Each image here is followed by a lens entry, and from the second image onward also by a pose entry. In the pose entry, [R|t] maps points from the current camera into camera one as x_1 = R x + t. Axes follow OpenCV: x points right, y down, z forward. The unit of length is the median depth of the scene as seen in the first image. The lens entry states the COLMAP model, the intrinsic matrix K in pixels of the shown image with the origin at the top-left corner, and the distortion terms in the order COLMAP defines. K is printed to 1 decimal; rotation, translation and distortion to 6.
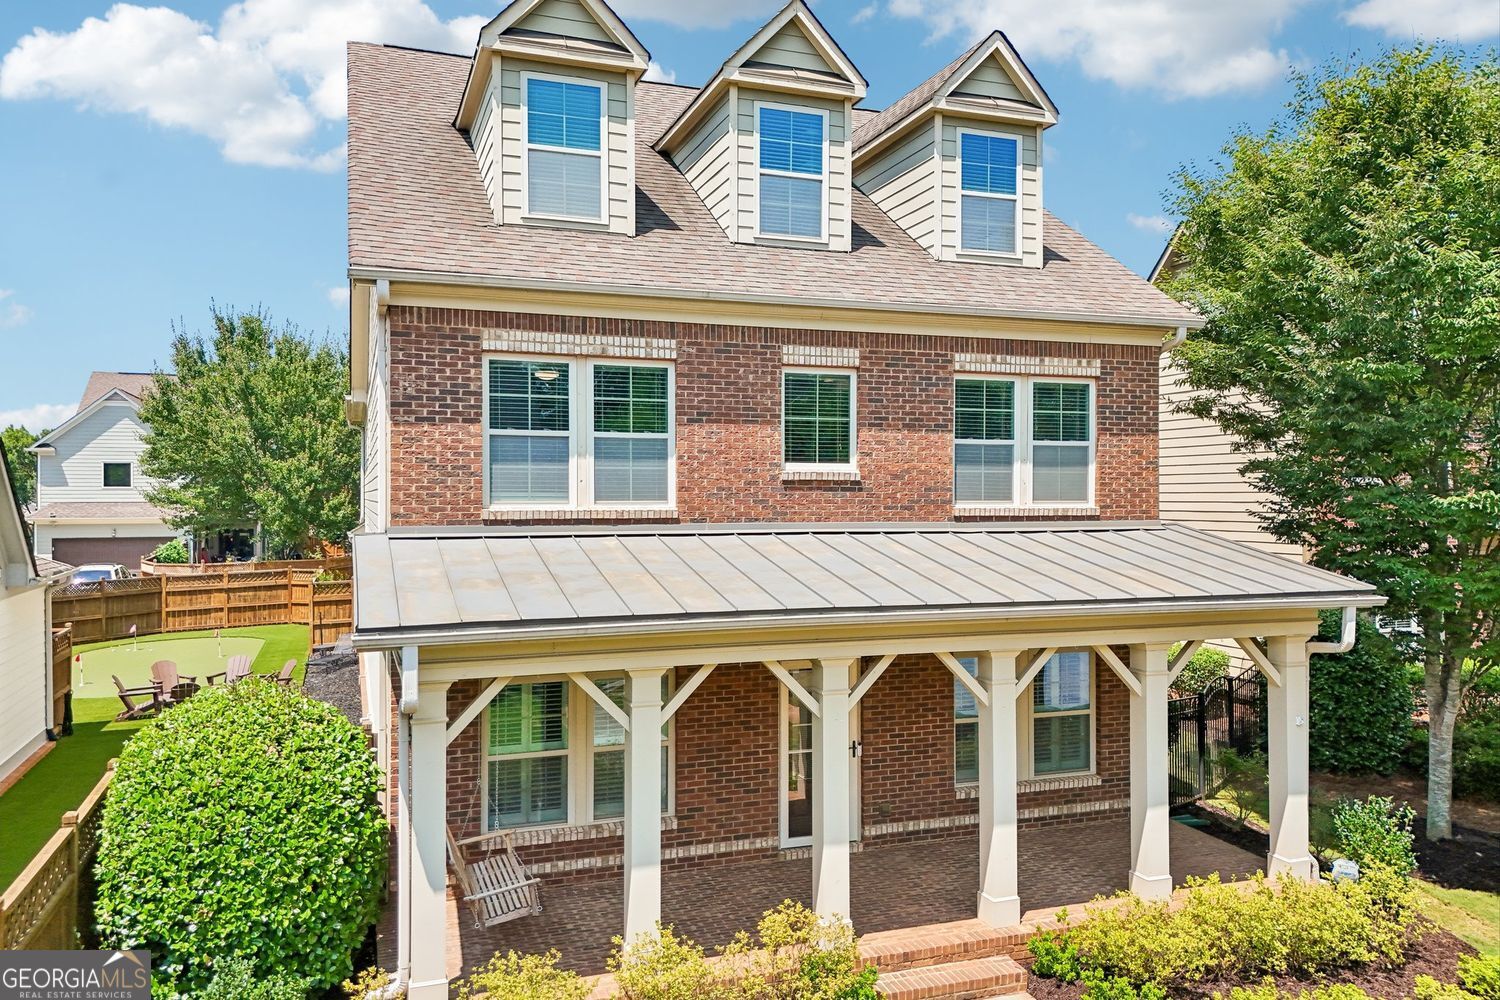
lens RADIAL K [[1109.7, 0, 750.0], [0, 1109.7, 500.0], [0, 0, 1]] dist [0.075782, -0.092876]
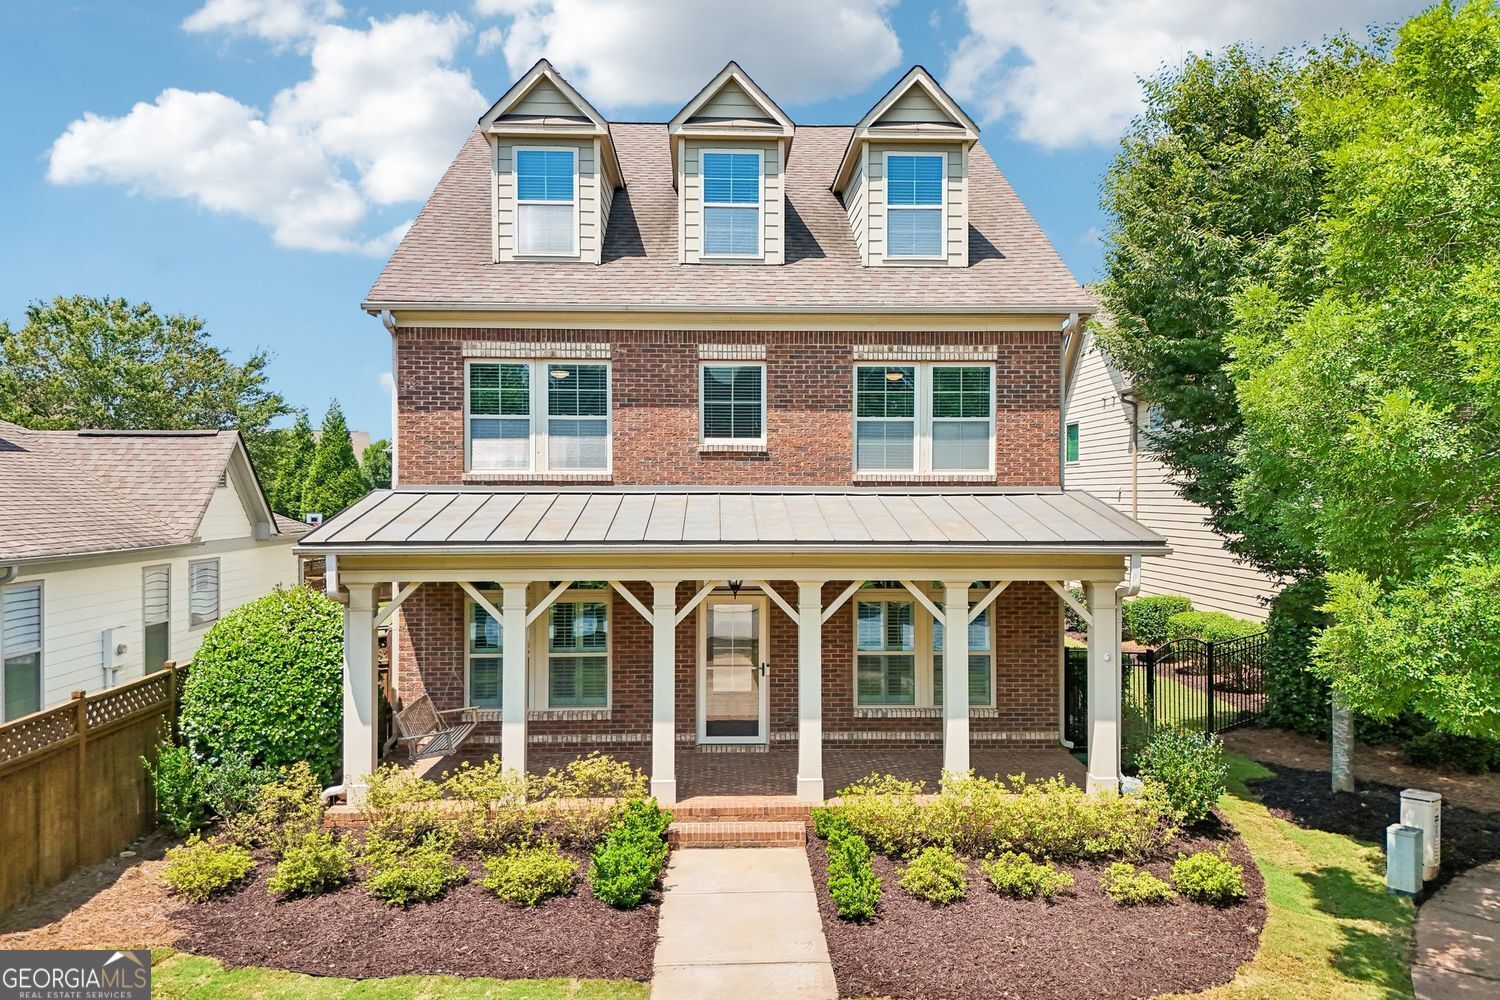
lens RADIAL K [[1109.7, 0, 750.0], [0, 1109.7, 500.0], [0, 0, 1]] dist [0.075782, -0.092876]
pose [[0.953012, 0.003203, -0.302915, 0.461051], [-0.002650, 0.999994, 0.002238, 0.033767], [0.302921, -0.001330, 0.953015, -0.179957]]
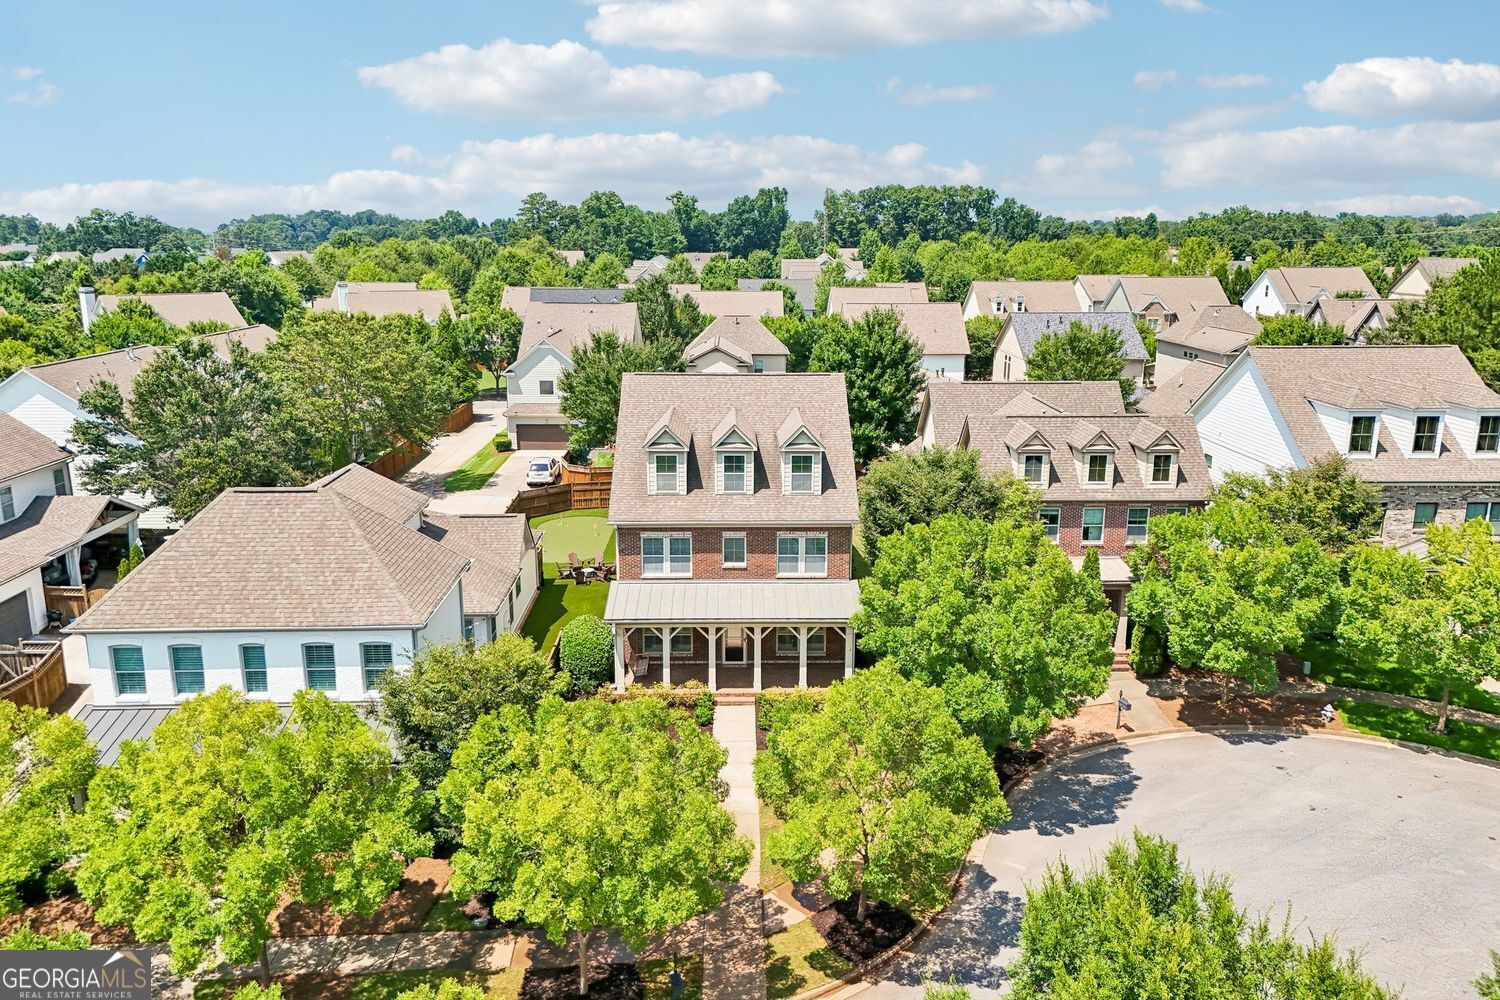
lens RADIAL K [[1109.7, 0, 750.0], [0, 1109.7, 500.0], [0, 0, 1]] dist [0.075782, -0.092876]
pose [[0.947262, 0.080421, -0.310205, 1.199266], [-0.005707, 0.972079, 0.234585, -1.065334], [0.320409, -0.220443, 0.921272, -2.213665]]
